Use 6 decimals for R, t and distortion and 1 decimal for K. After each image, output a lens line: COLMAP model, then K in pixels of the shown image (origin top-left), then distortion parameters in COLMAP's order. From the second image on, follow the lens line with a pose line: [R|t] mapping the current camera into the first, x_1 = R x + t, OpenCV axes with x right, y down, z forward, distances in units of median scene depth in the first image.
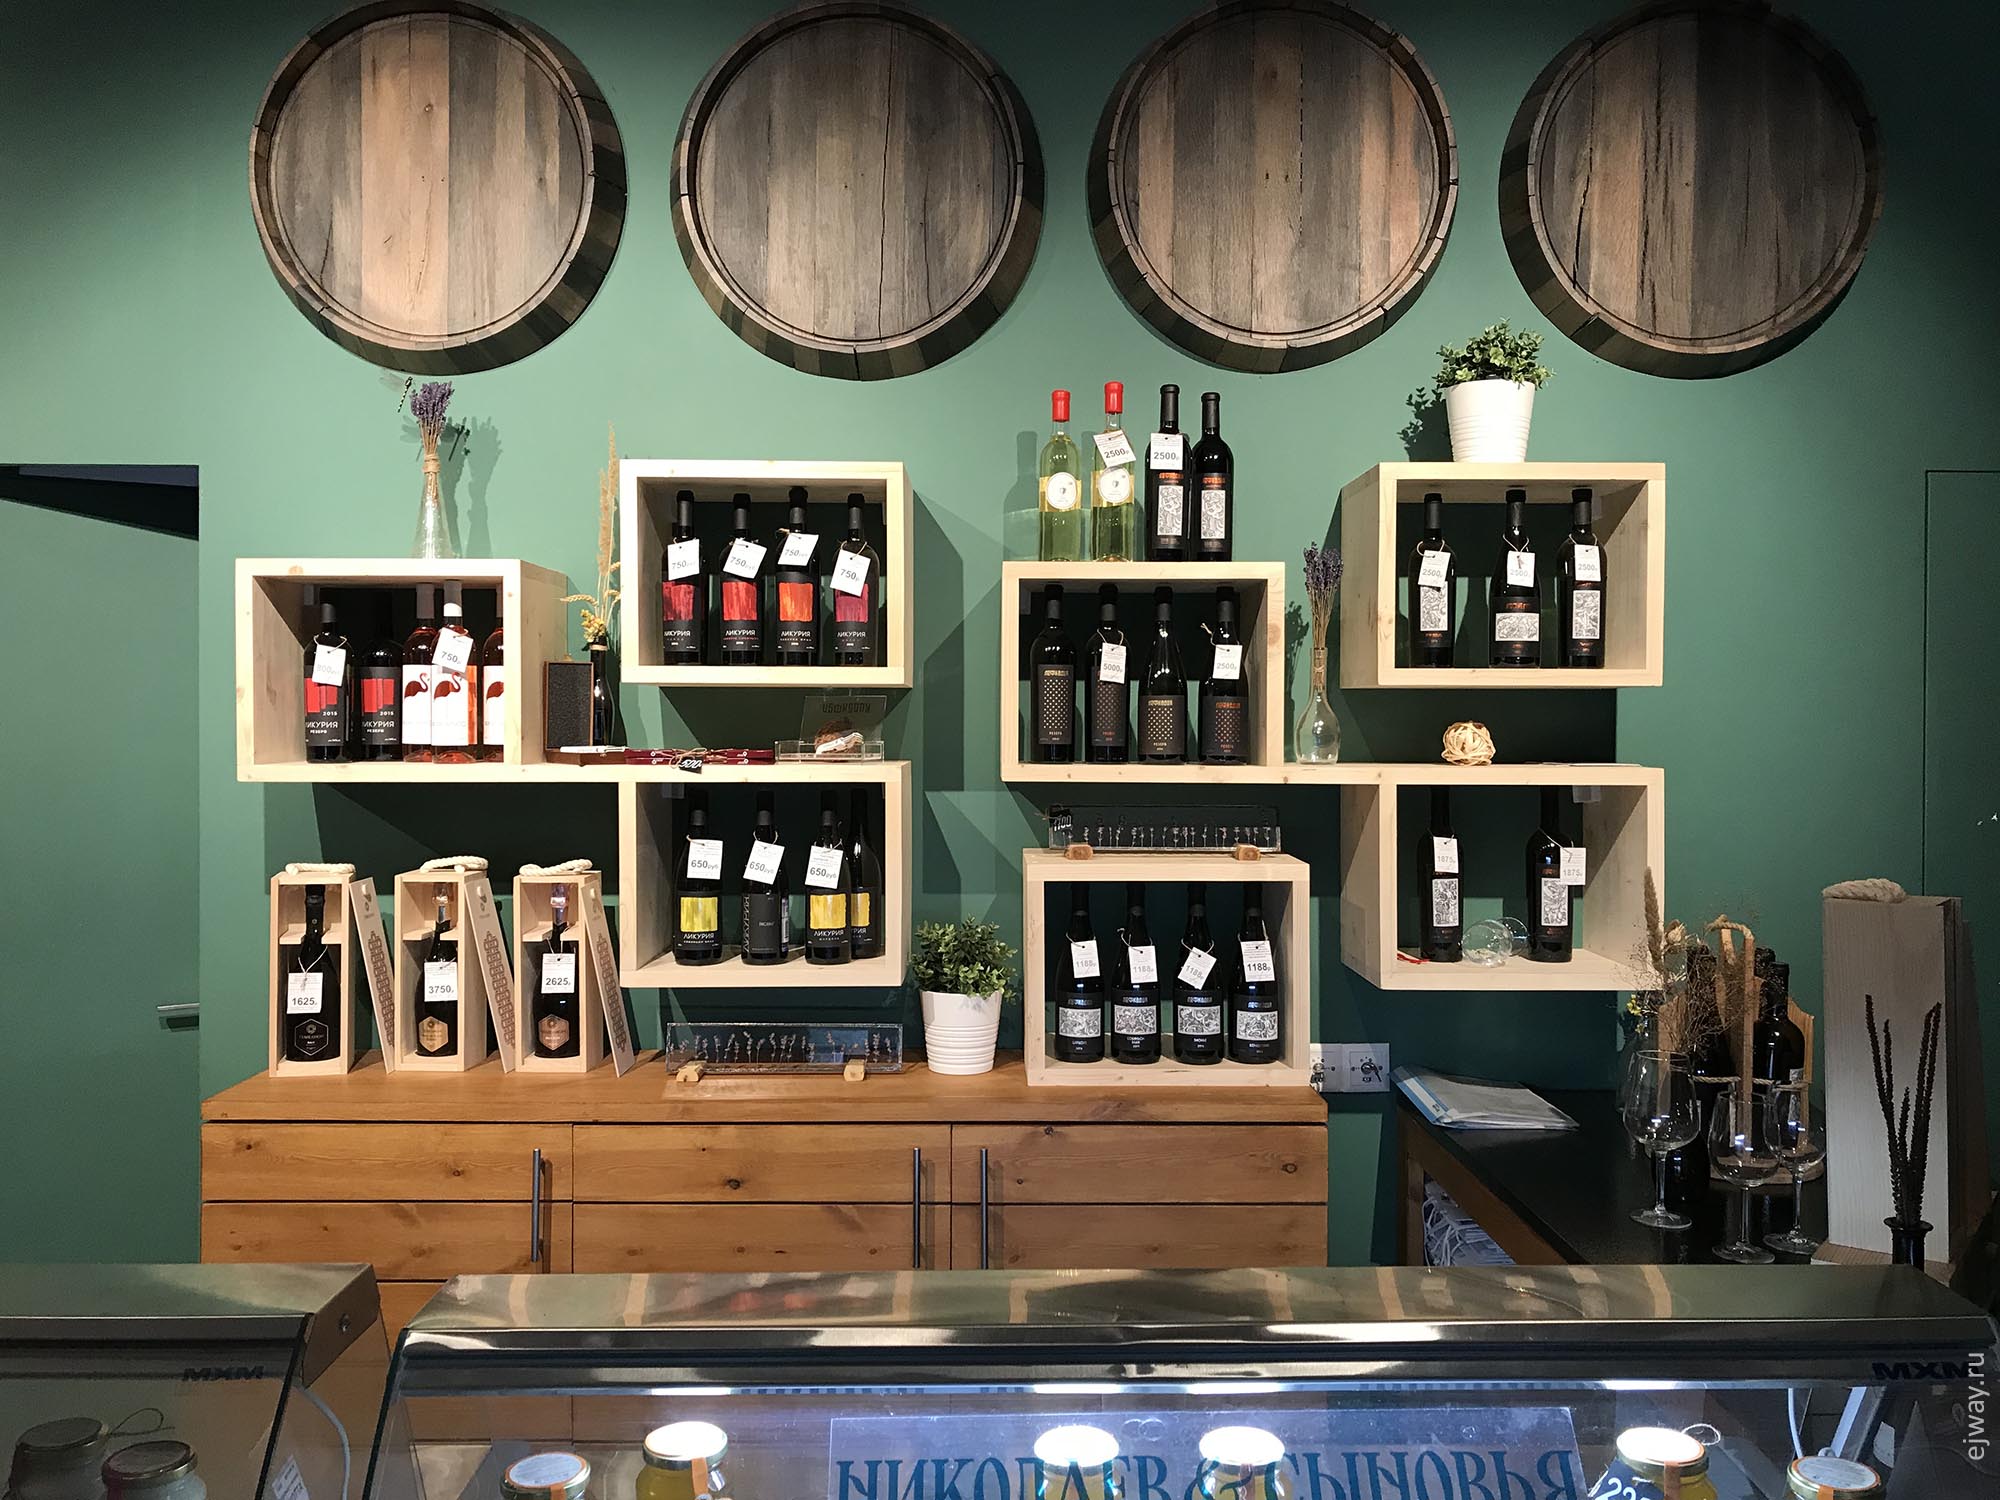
lens RADIAL K [[1660.1, 0, 992.2], [0, 1660.1, 744.4], [0, 0, 1]] dist [0.068496, -0.161128]
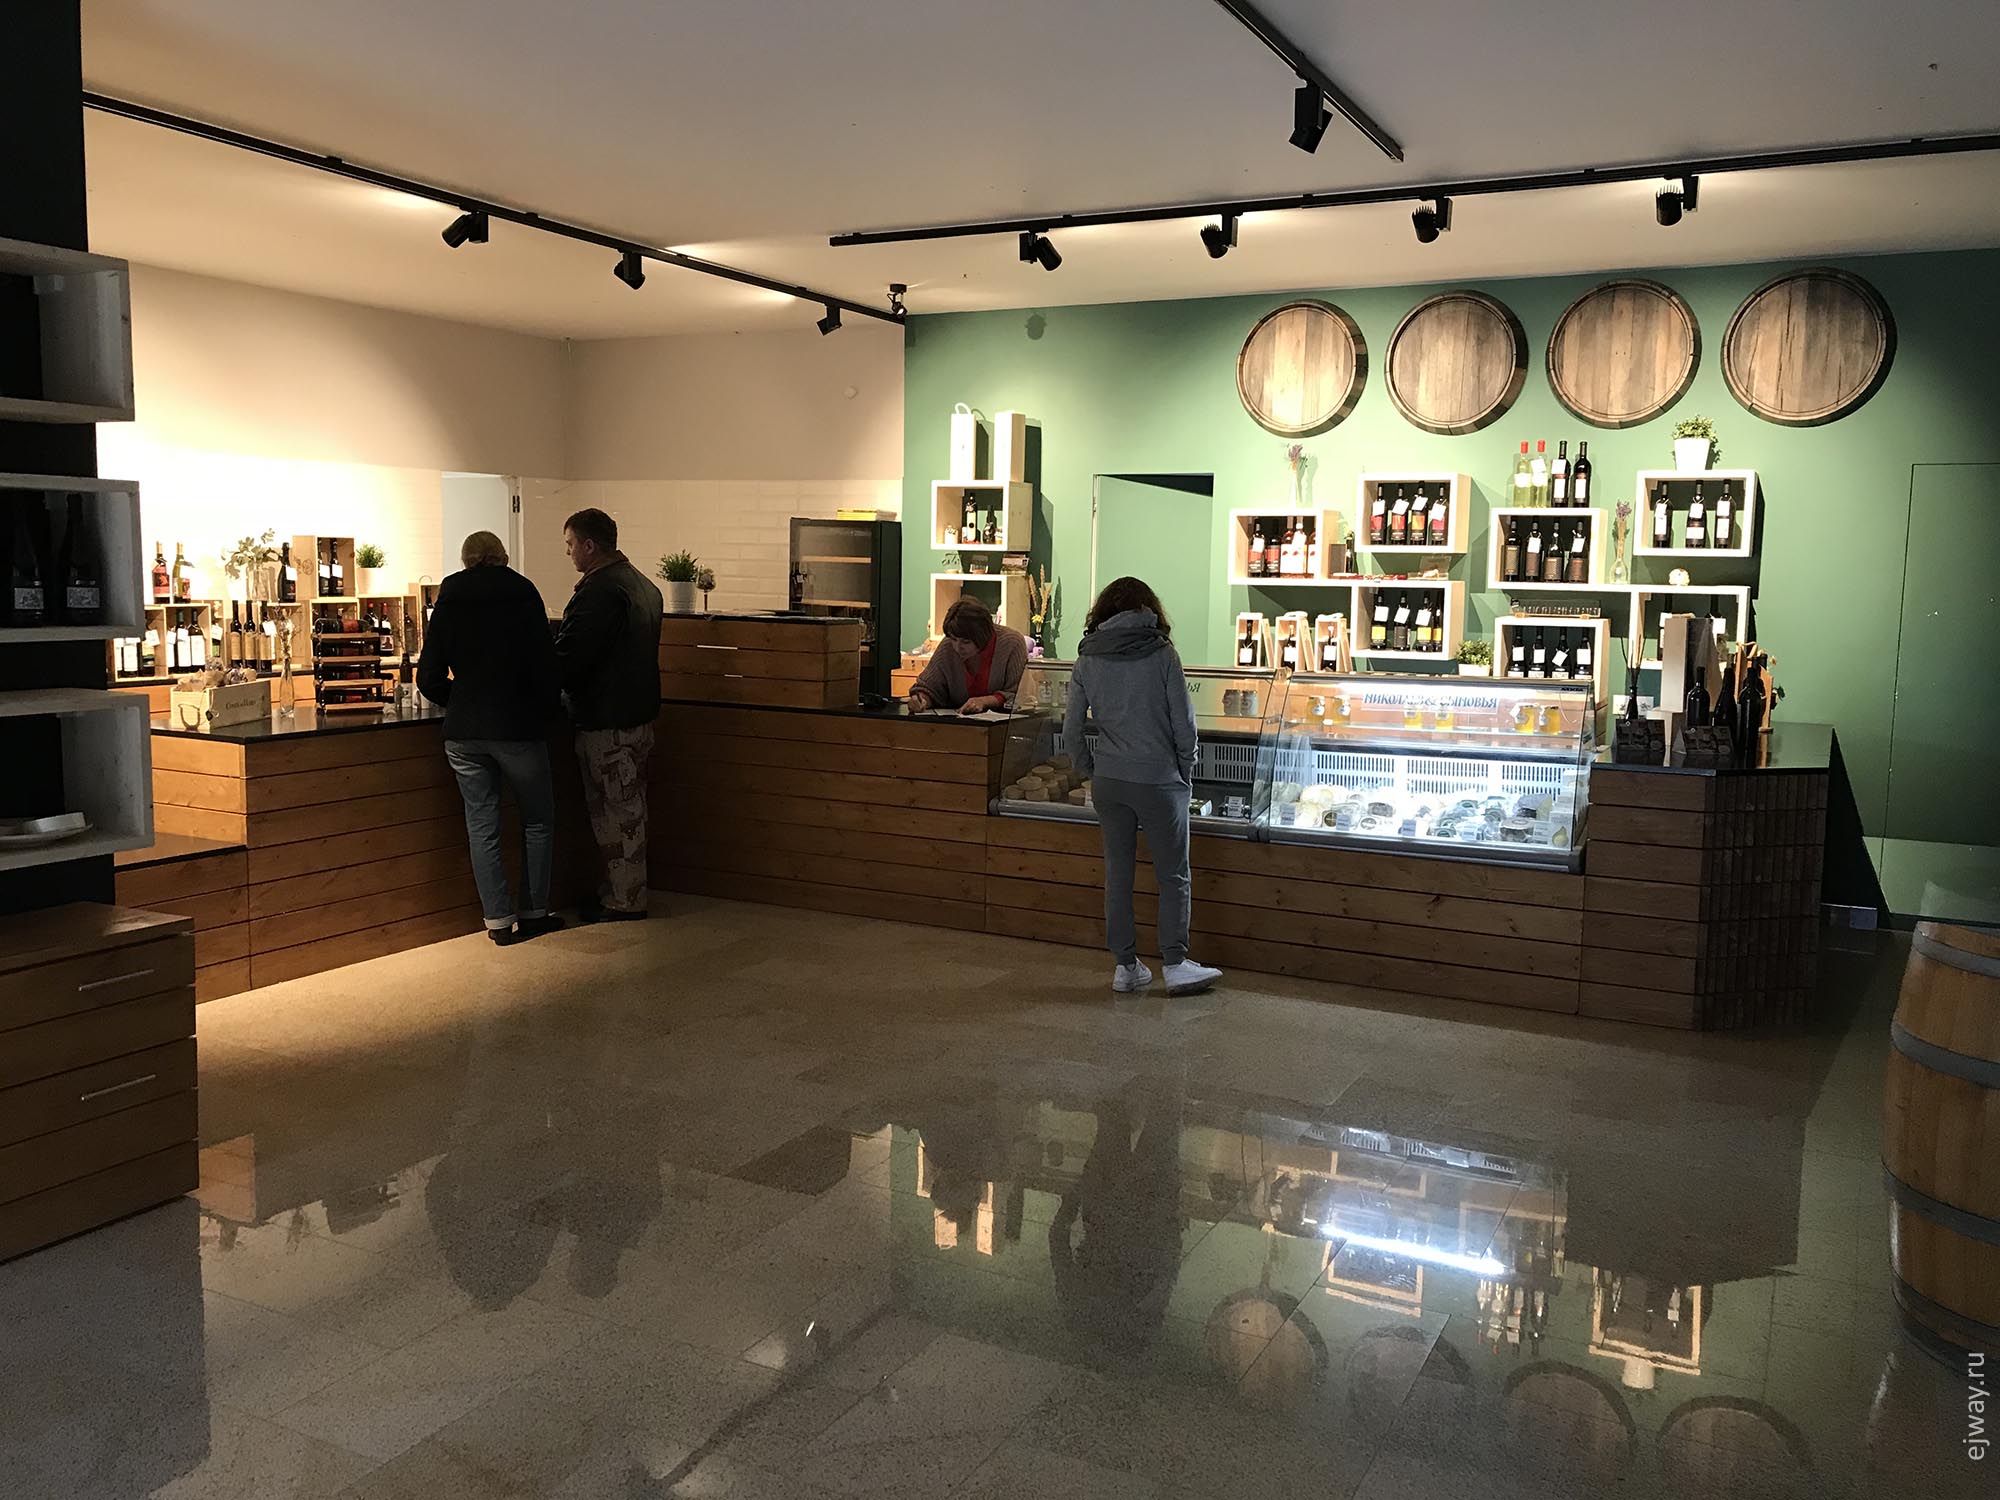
lens RADIAL K [[1660.1, 0, 992.2], [0, 1660.1, 744.4], [0, 0, 1]] dist [0.068496, -0.161128]
pose [[0.886120, 0.062751, -0.459187, 0.554235], [-0.020216, 0.995082, 0.096973, 0.028069], [0.463014, -0.076647, 0.883031, -1.824359]]
